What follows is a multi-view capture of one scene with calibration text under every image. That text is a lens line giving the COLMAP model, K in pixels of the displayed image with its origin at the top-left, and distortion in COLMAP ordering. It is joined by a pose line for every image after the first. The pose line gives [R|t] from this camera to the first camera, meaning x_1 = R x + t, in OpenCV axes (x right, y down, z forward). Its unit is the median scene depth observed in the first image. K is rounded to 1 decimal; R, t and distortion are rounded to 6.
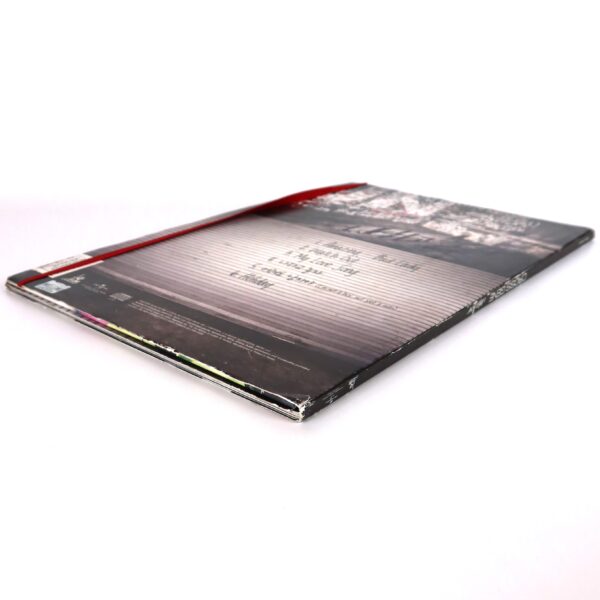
lens RADIAL K [[678.8, 0, 291.2], [0, 678.8, 299.7], [0, 0, 1]] dist [-0.010048, 0.002974]
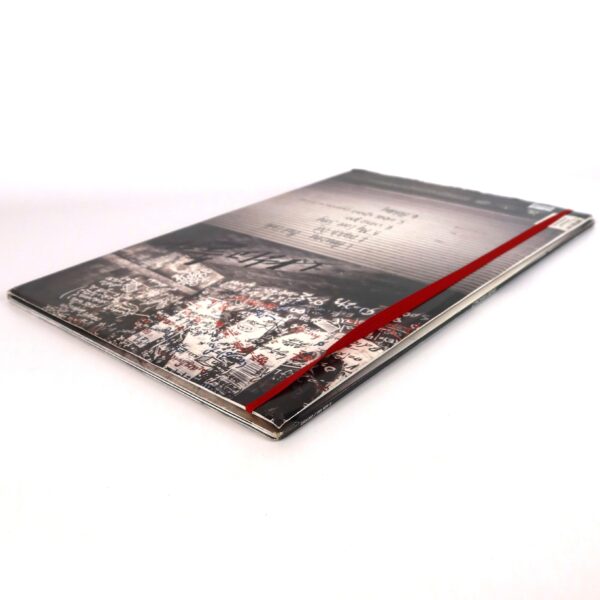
lens RADIAL K [[678.8, 0, 291.2], [0, 678.8, 299.7], [0, 0, 1]] dist [-0.010048, 0.002974]
pose [[-0.999464, 0.002872, 0.032608, 0.097557], [0.025763, 0.683564, 0.729436, -0.788226], [-0.020195, 0.729885, -0.683272, 1.811578]]
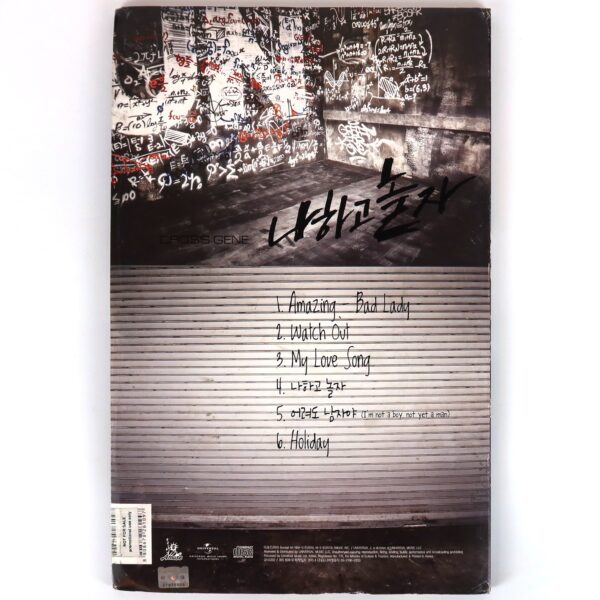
lens RADIAL K [[678.8, 0, 291.2], [0, 678.8, 299.7], [0, 0, 1]] dist [-0.010048, 0.002974]
pose [[0.766946, -0.641595, -0.012248, 0.070976], [0.245420, 0.275627, 0.929408, -0.937212], [-0.592927, -0.715812, 0.368851, 0.703115]]
